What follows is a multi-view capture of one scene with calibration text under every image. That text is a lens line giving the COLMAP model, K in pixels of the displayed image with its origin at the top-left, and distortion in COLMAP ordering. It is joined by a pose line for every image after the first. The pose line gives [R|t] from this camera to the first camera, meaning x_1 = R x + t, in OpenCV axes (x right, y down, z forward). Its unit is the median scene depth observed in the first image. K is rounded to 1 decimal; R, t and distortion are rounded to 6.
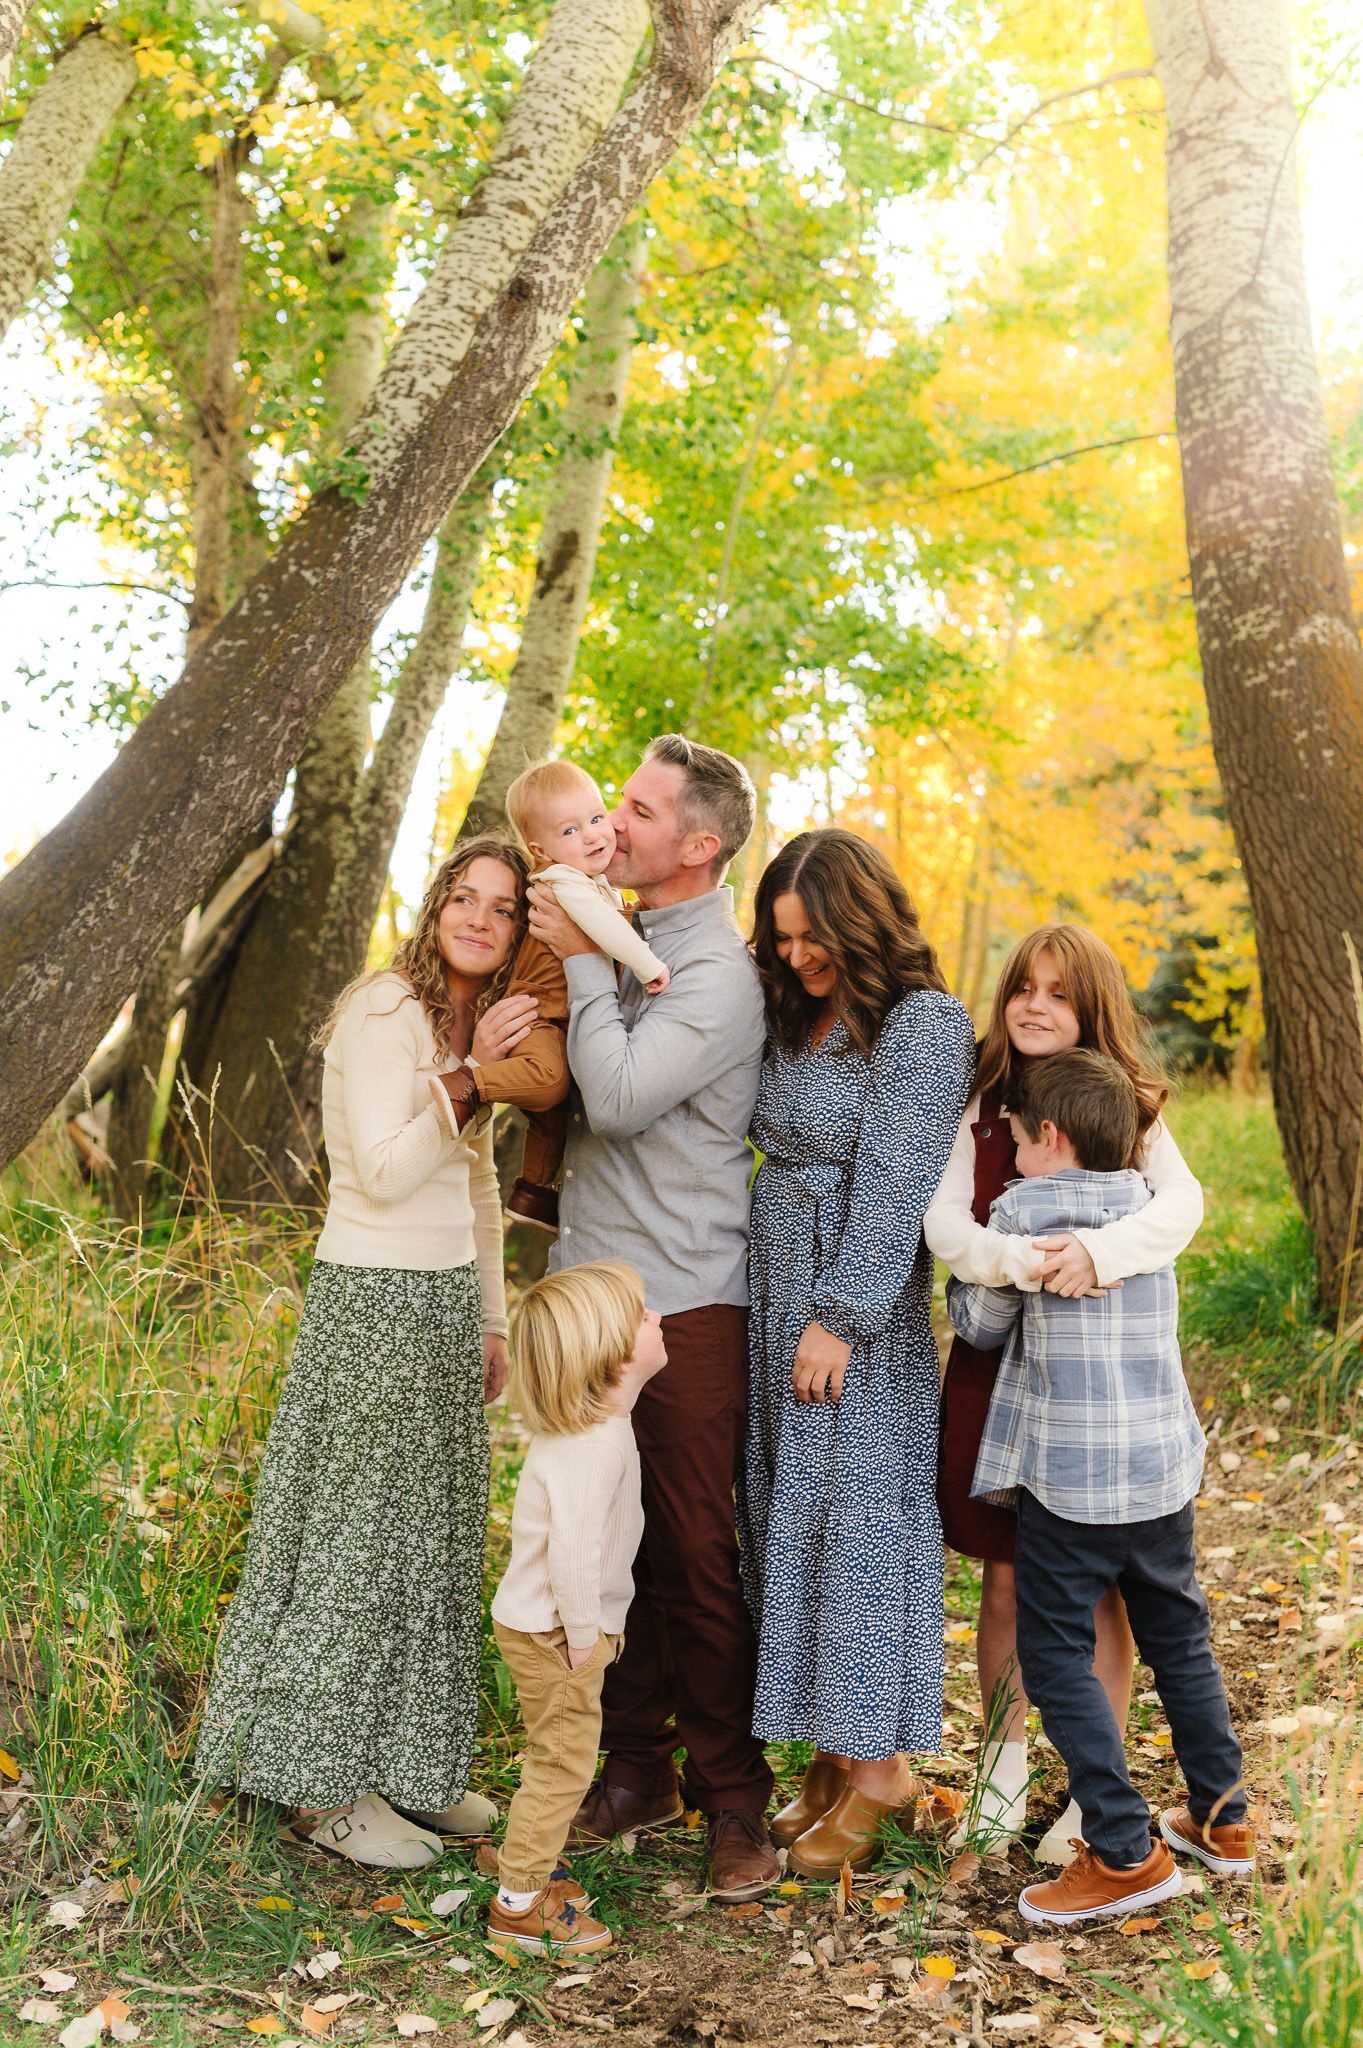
lens RADIAL K [[2071.9, 0, 736.8], [0, 2071.9, 998.3], [0, 0, 1]] dist [0.009591, -0.036170]
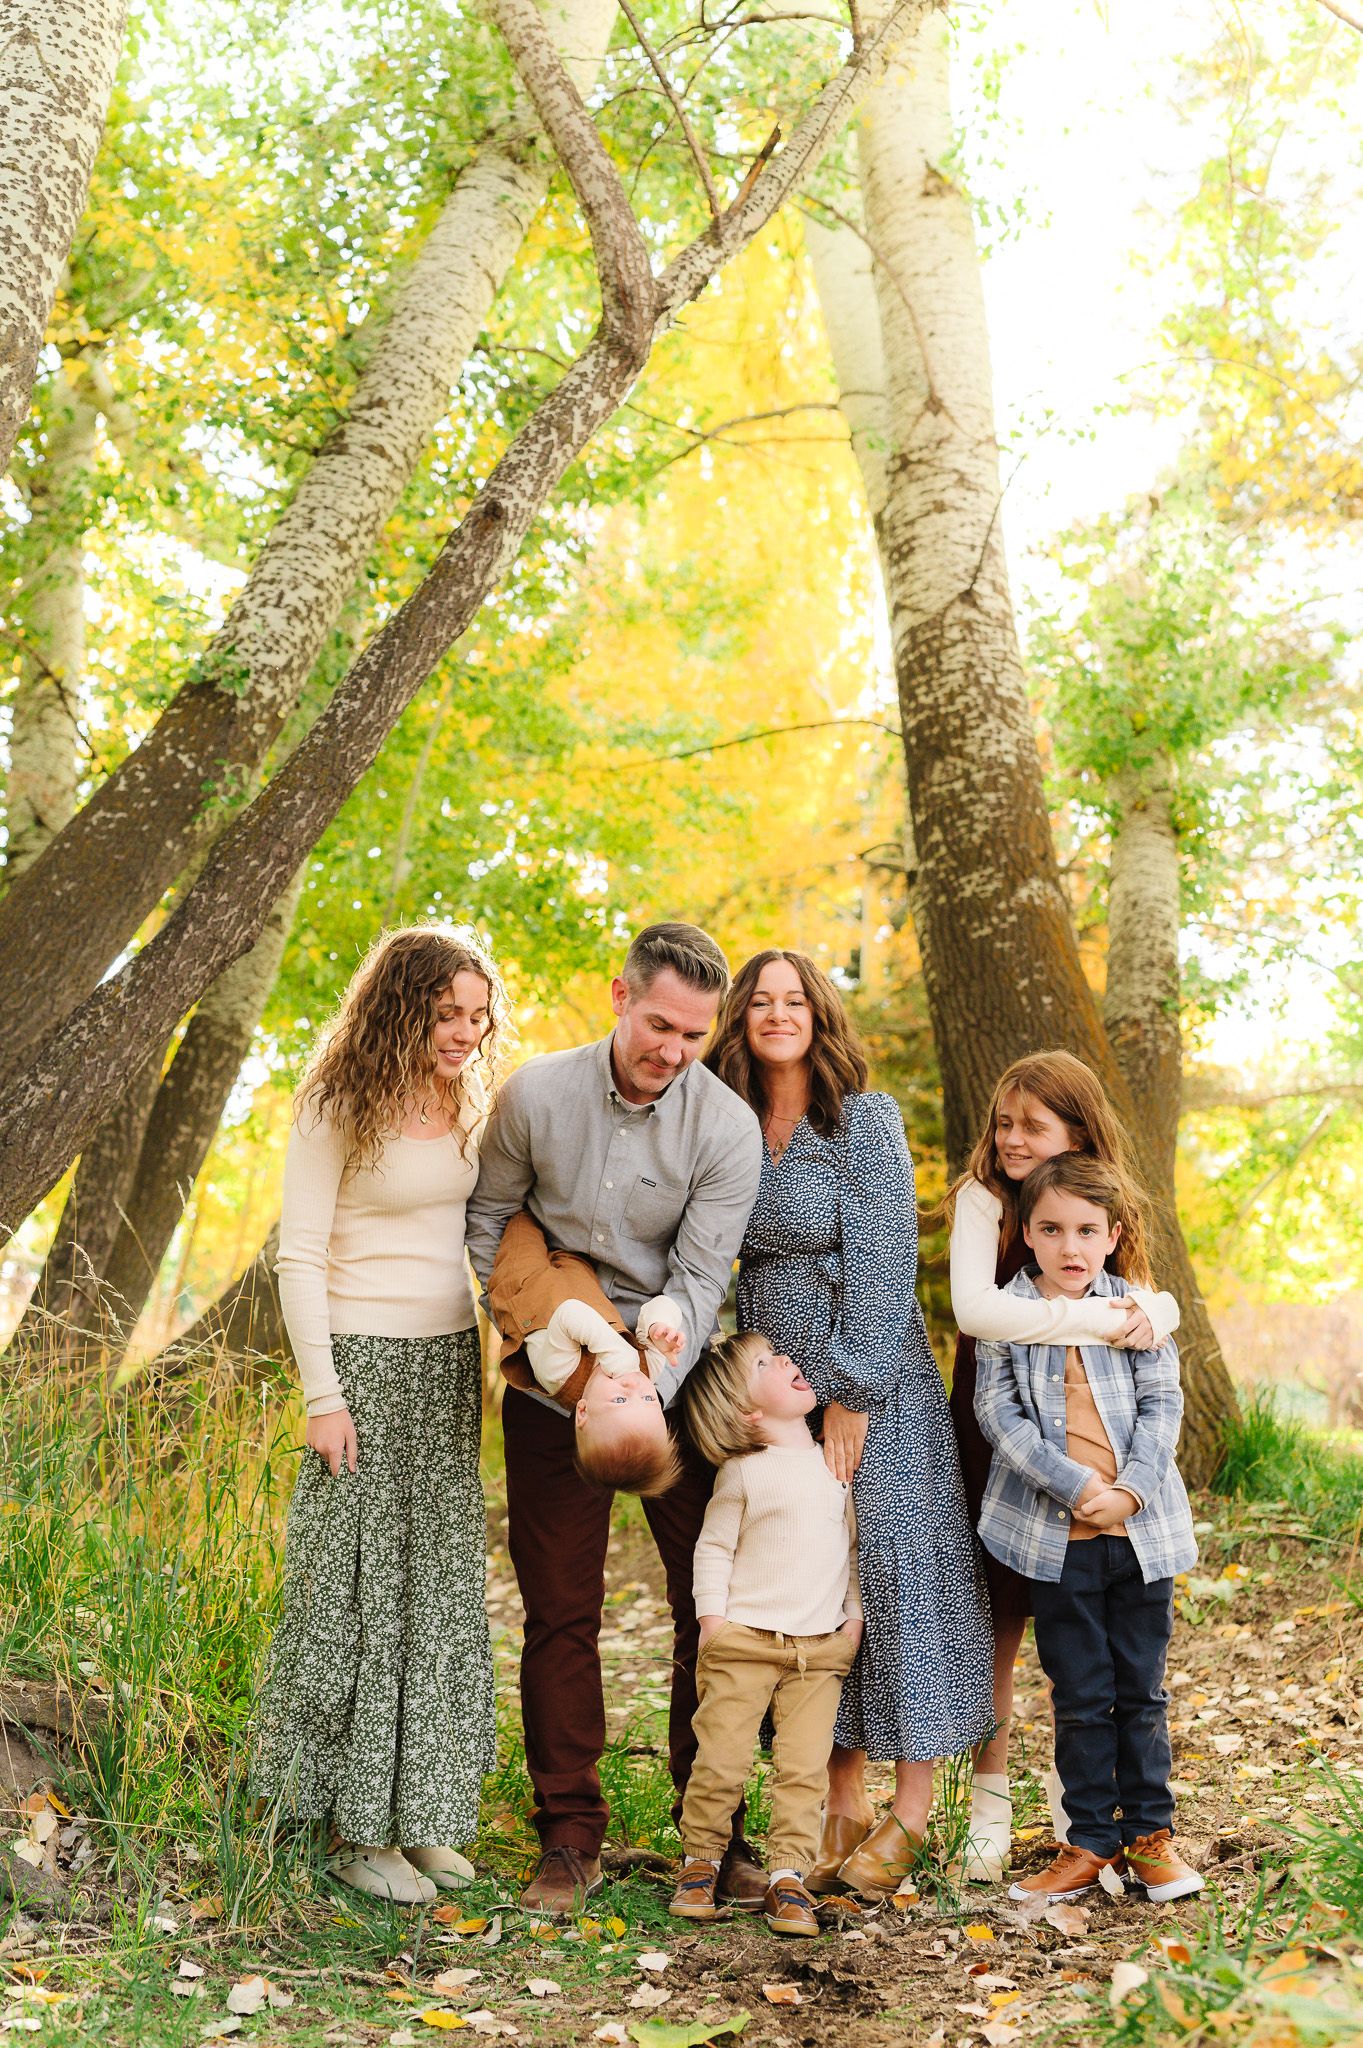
lens RADIAL K [[2071.9, 0, 736.8], [0, 2071.9, 998.3], [0, 0, 1]] dist [0.009591, -0.036170]
pose [[0.979512, 0.057219, 0.193085, -0.118410], [-0.030872, 0.990118, -0.136797, 0.048865], [-0.199005, 0.128034, 0.971599, -0.063009]]
